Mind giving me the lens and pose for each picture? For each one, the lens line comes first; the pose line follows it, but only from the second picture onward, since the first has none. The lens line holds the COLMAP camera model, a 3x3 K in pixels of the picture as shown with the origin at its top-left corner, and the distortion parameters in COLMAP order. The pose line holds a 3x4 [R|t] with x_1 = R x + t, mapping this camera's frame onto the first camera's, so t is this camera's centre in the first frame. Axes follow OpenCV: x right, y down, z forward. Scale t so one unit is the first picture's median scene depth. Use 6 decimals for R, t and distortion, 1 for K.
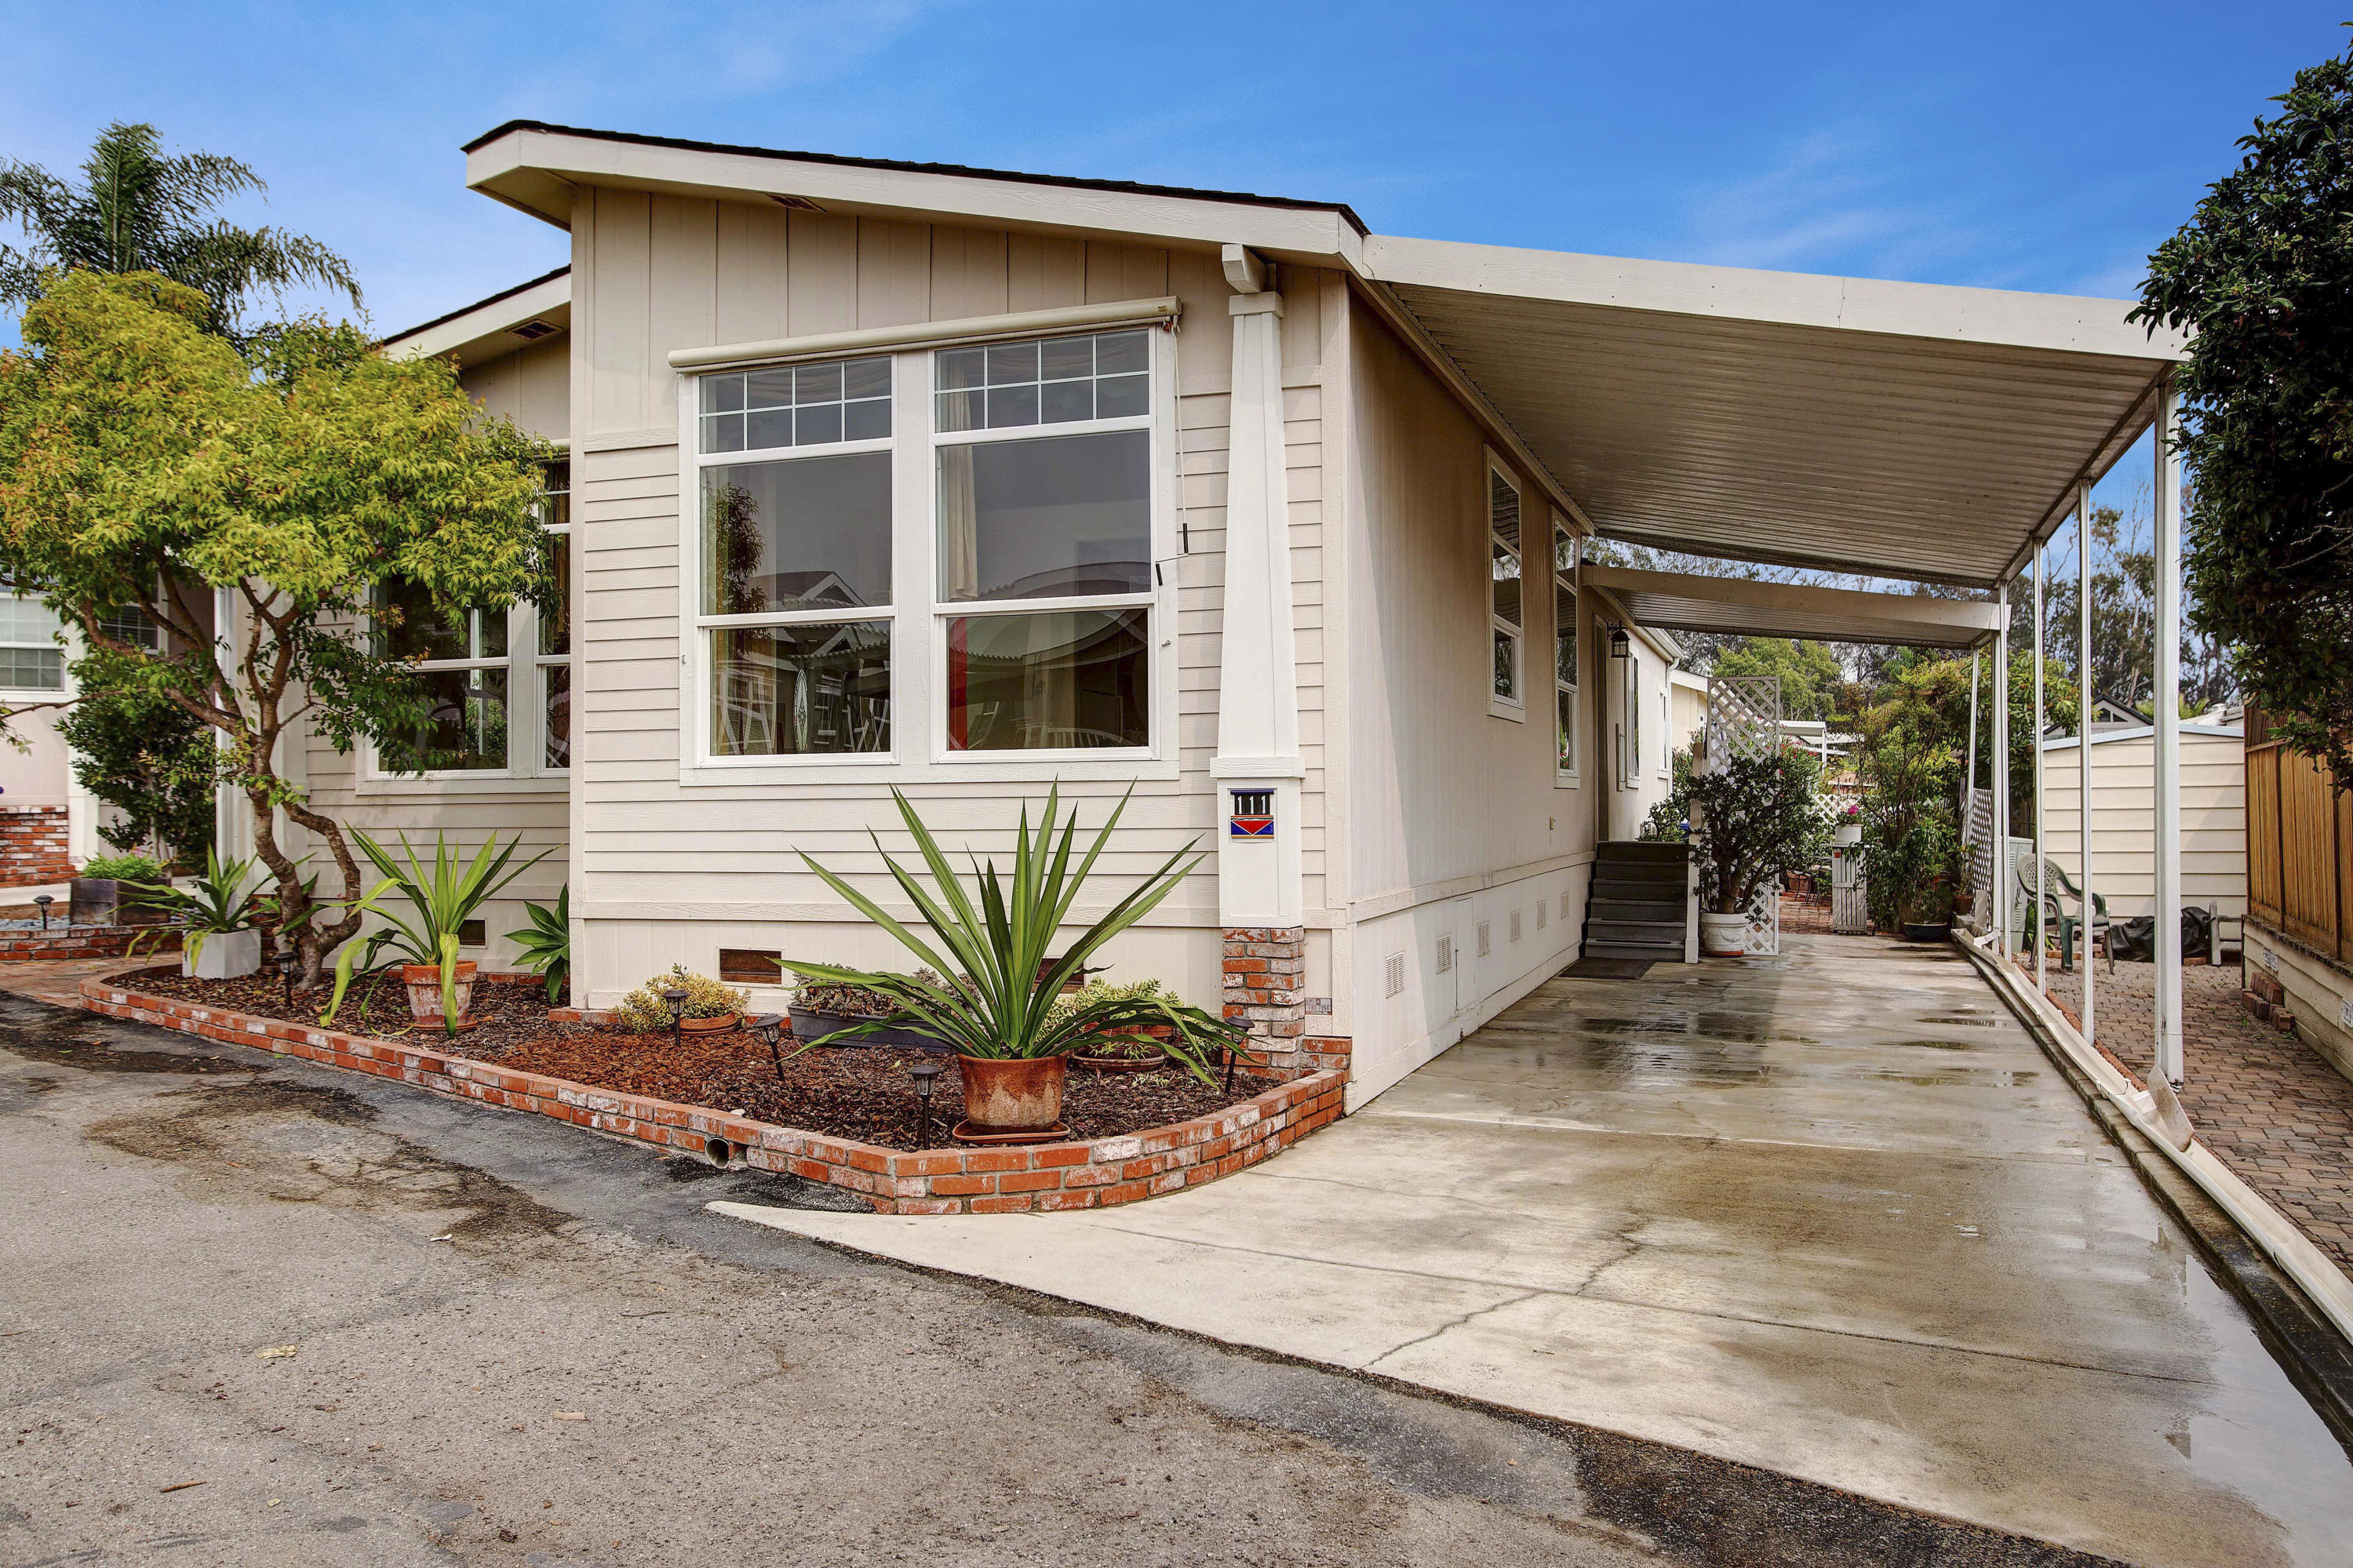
lens RADIAL K [[1761.4, 0, 1183.4], [0, 1761.4, 799.6], [0, 0, 1]] dist [-0.002967, 0.006966]
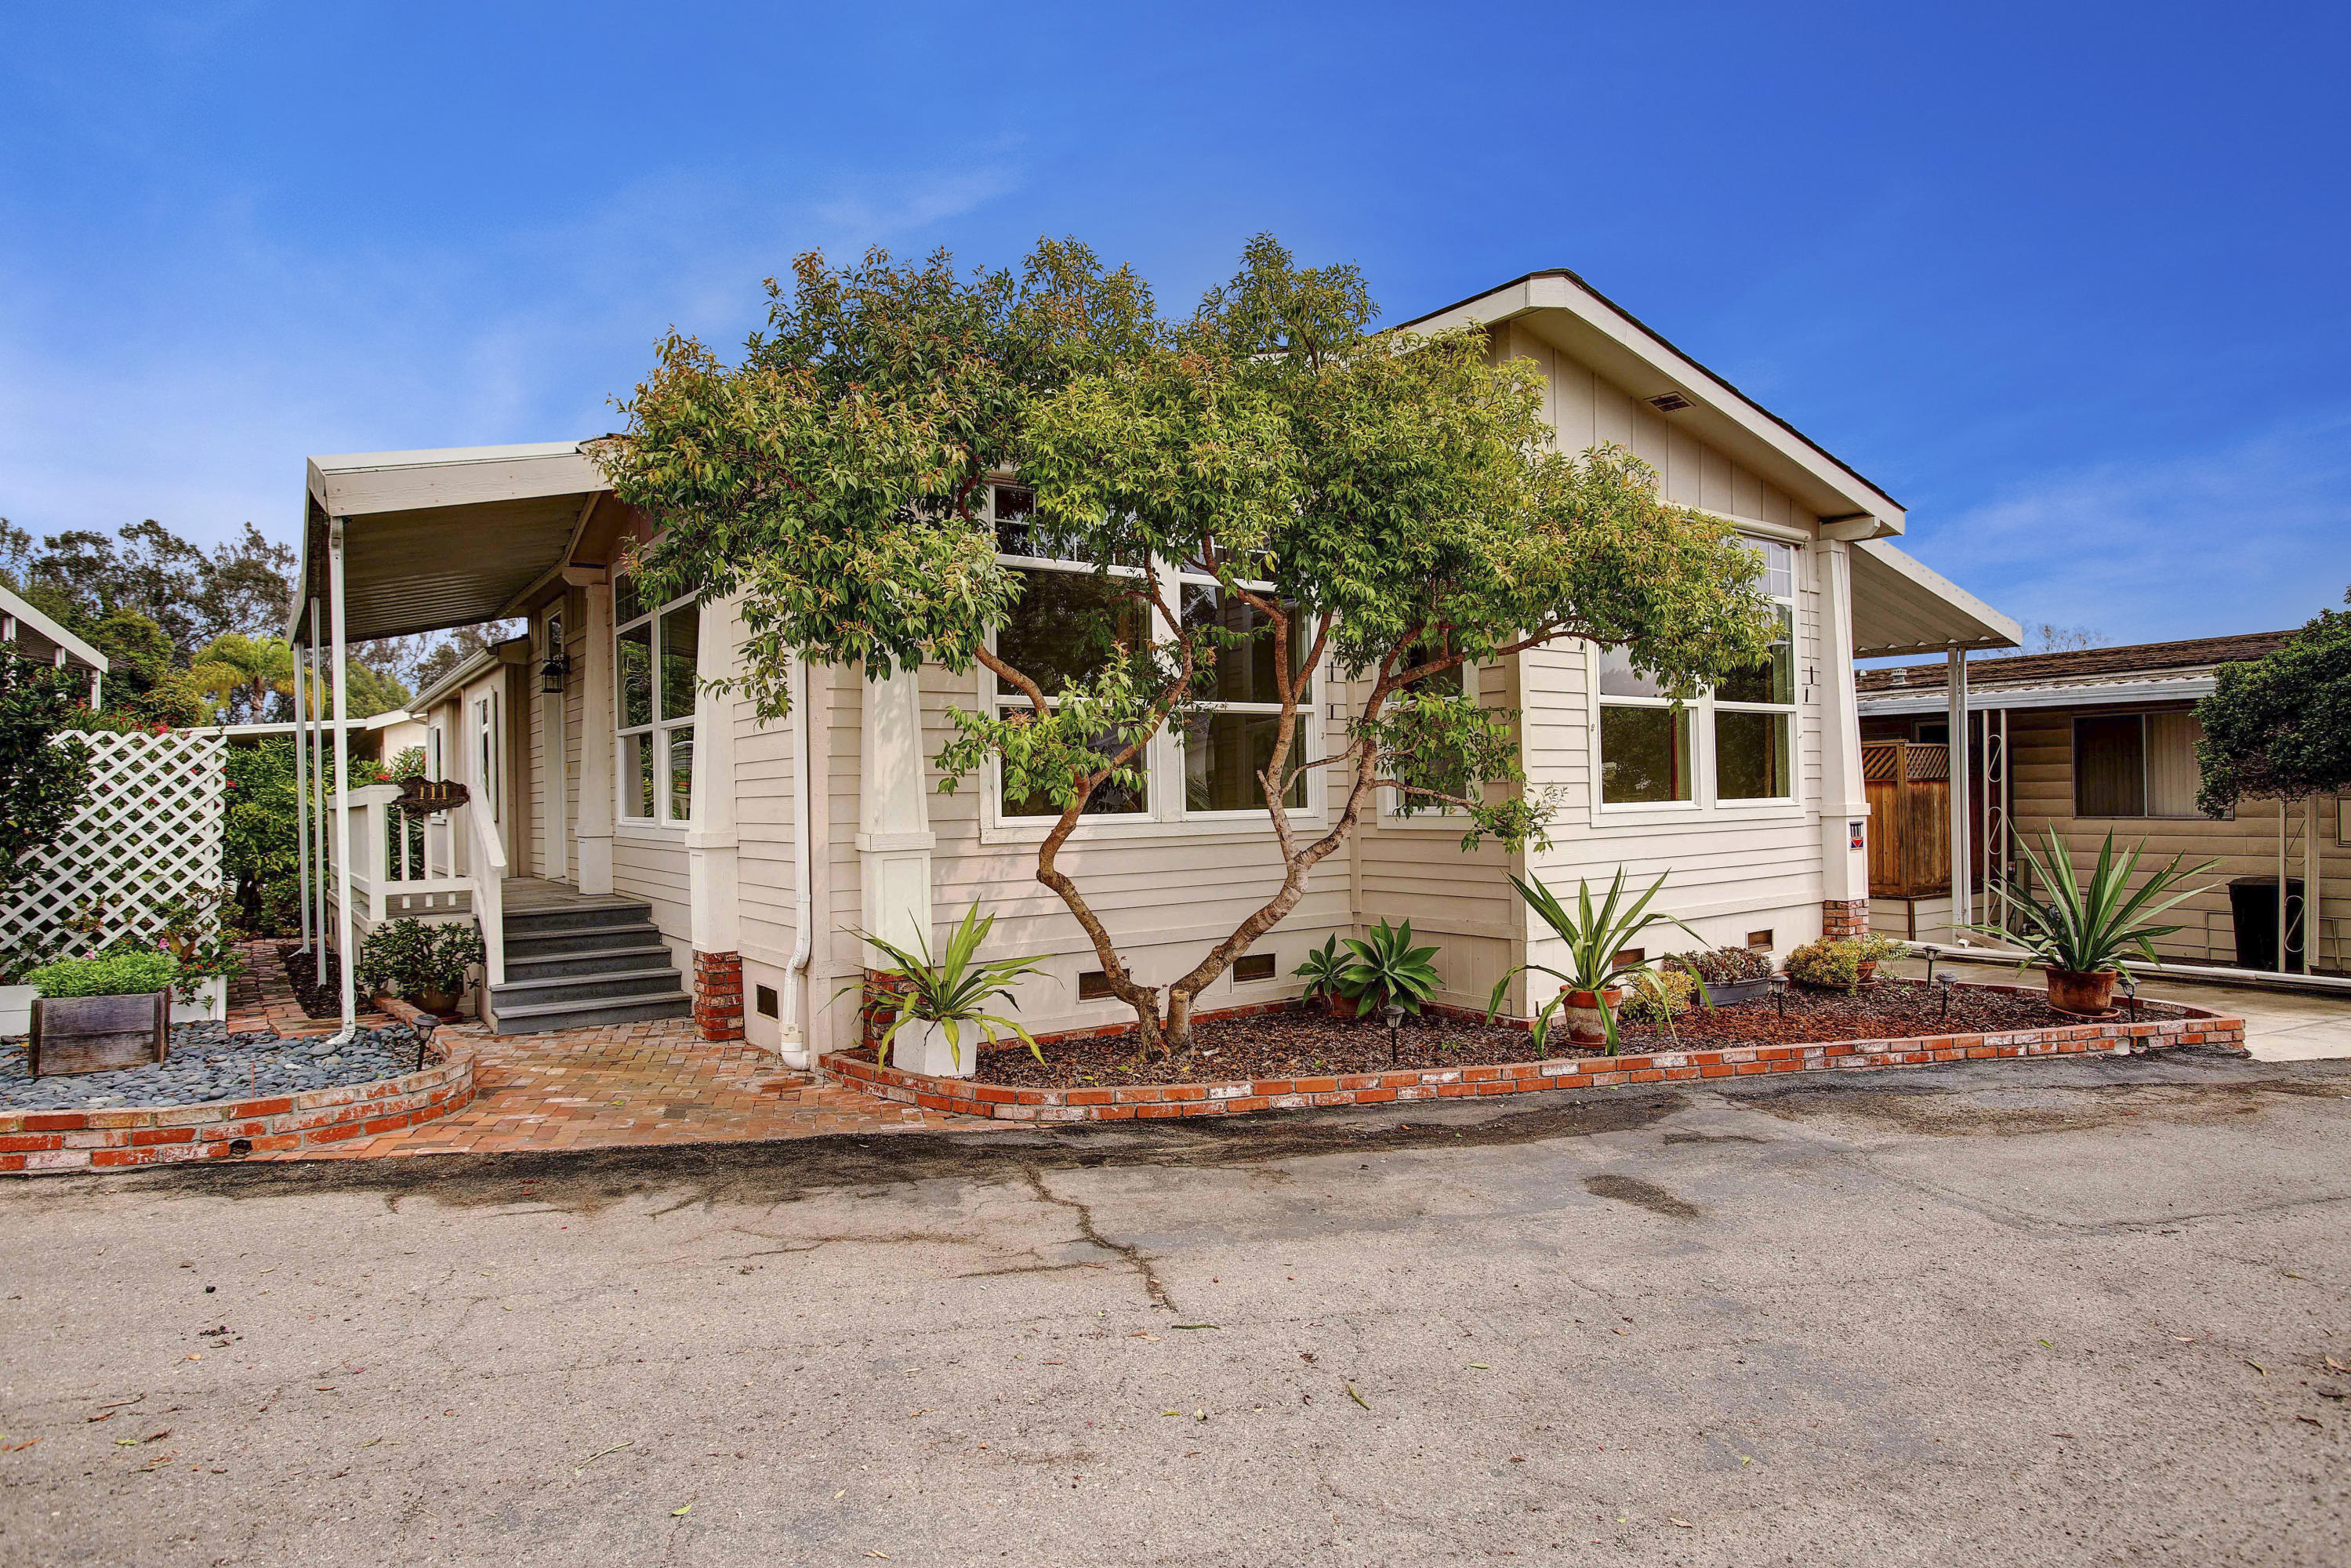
lens RADIAL K [[1324.7, 0, 1178.2], [0, 1324.7, 780.5], [0, 0, 1]] dist [-0.034396, 0.005627]
pose [[0.557822, 0.003405, 0.829954, -1.363159], [0.006308, 0.999945, -0.008342, -0.038663], [-0.829937, 0.009889, 0.557770, 0.787082]]
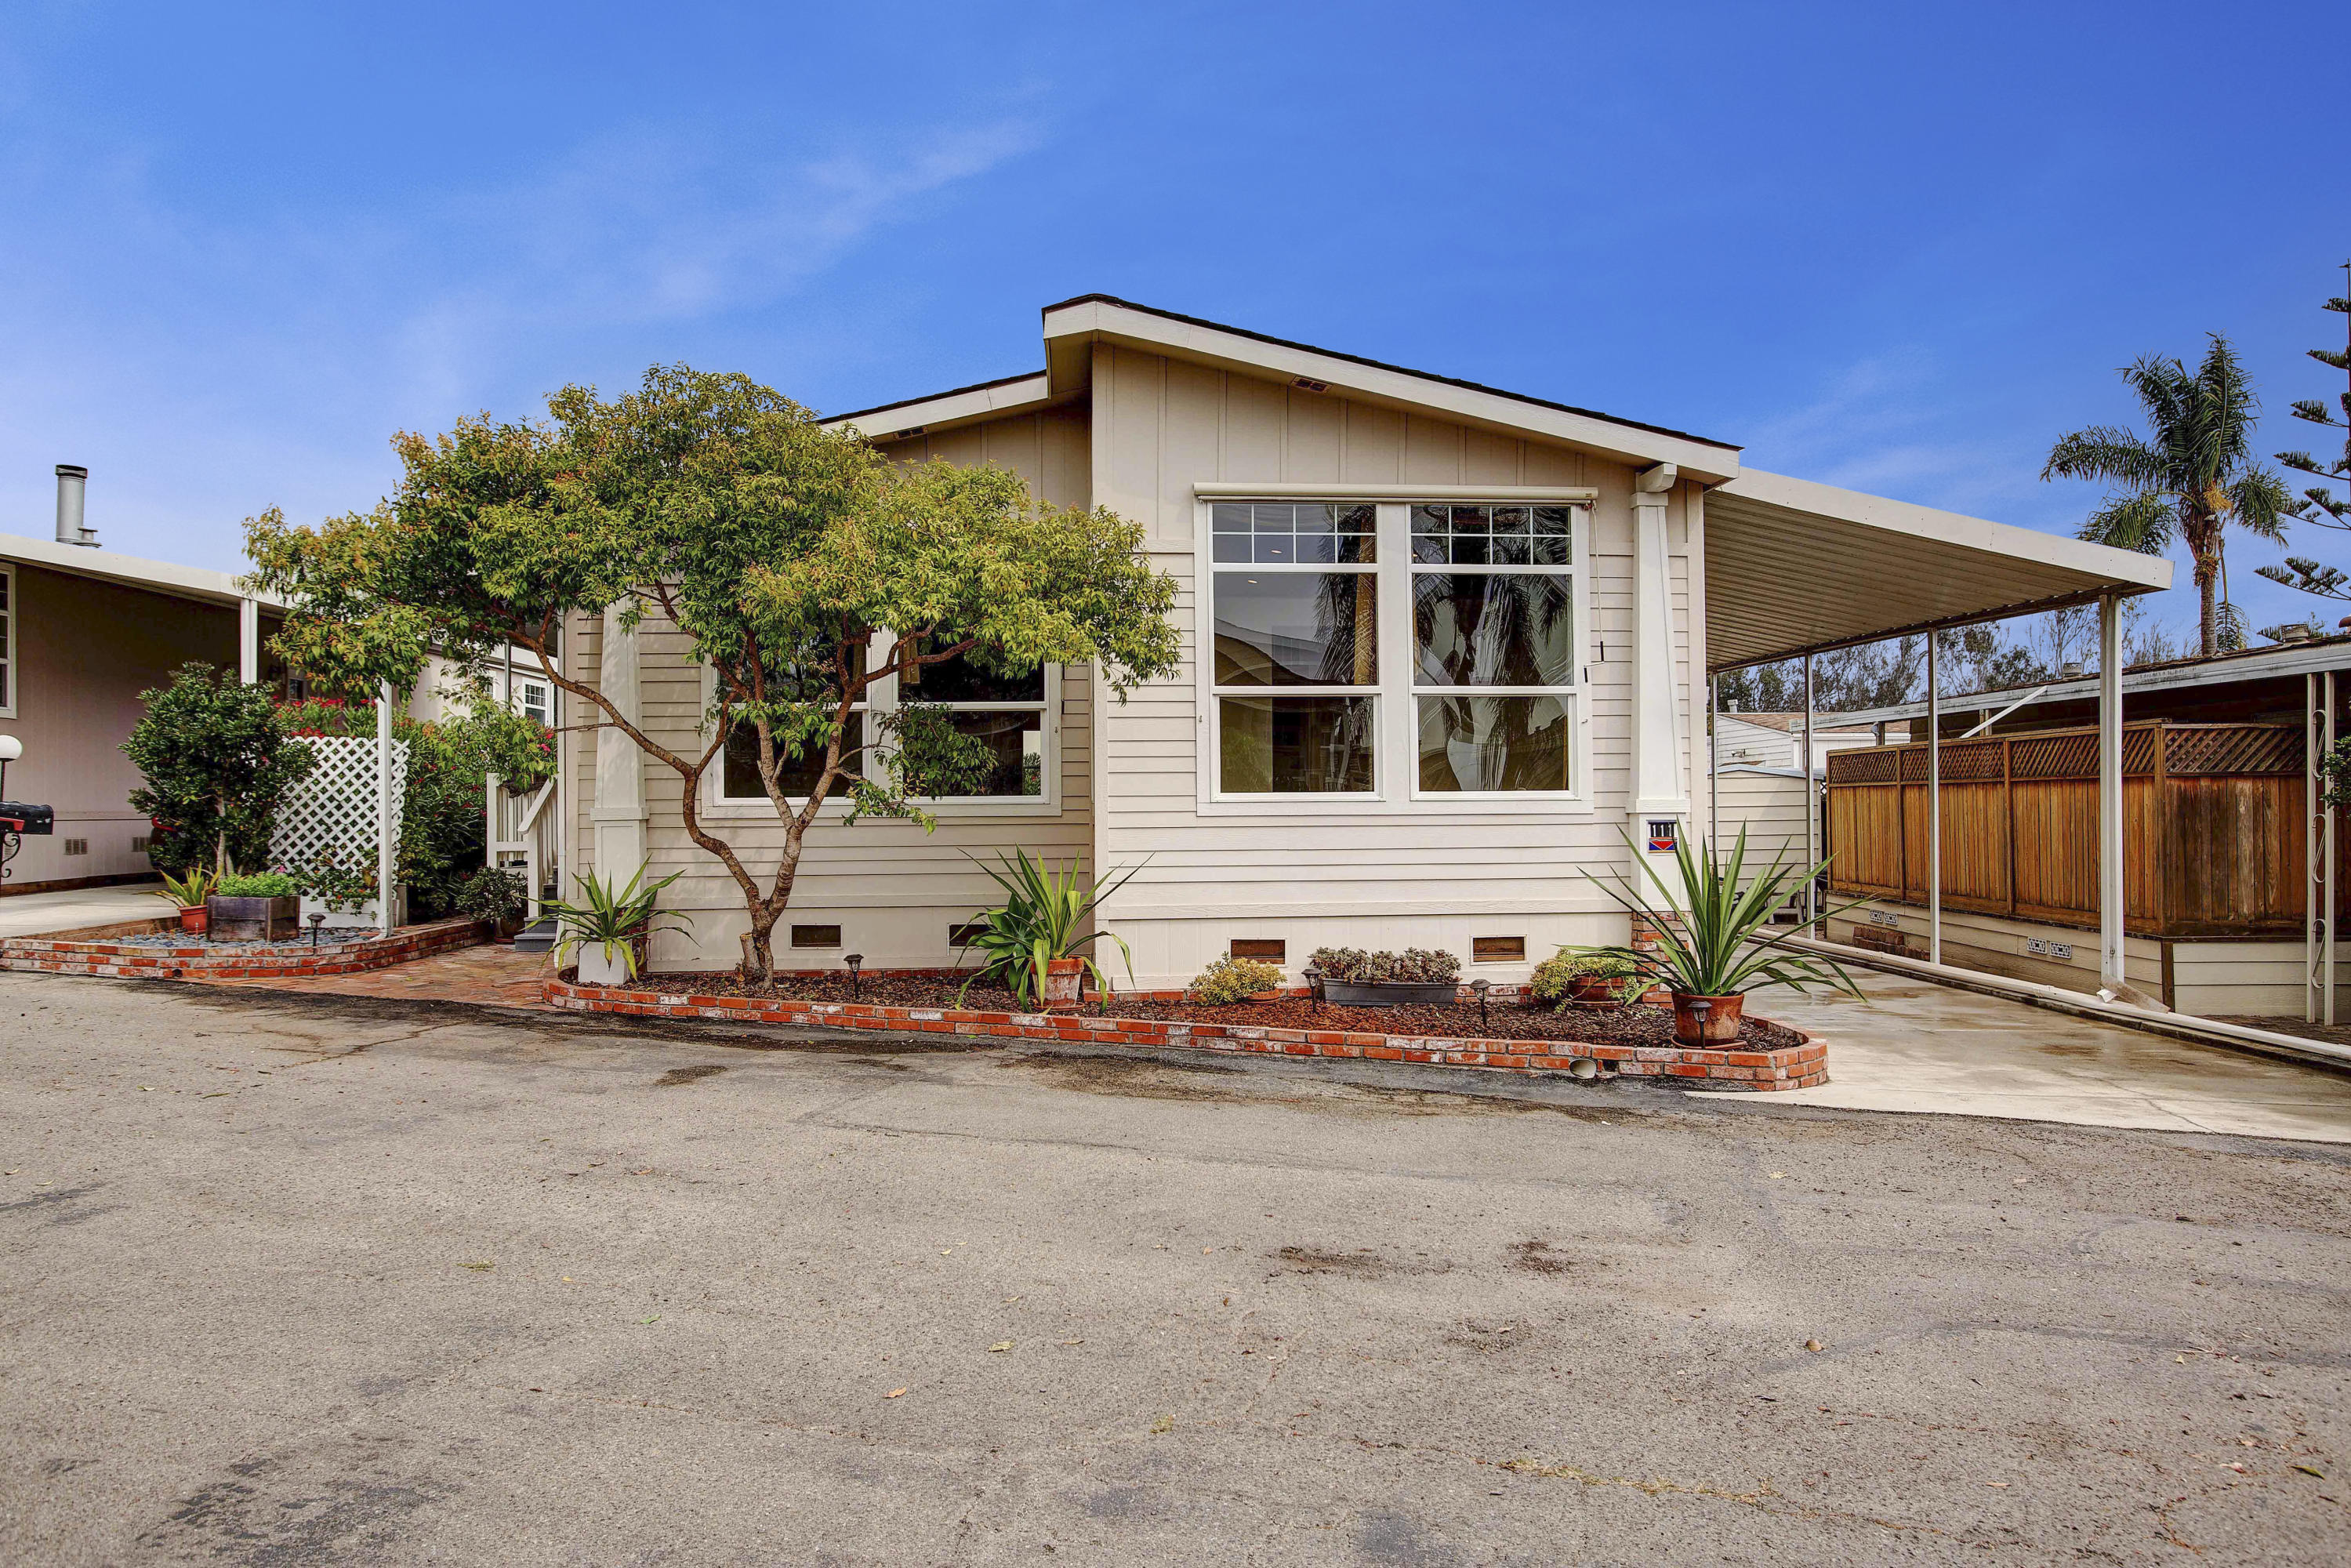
lens RADIAL K [[1637.5, 0, 1172.7], [0, 1637.5, 785.8], [0, 0, 1]] dist [-0.010104, 0.005227]
pose [[0.918079, 0.004133, 0.396376, -0.861510], [-0.003103, 0.999990, -0.003240, -0.028557], [-0.396385, 0.001745, 0.918083, -0.119649]]
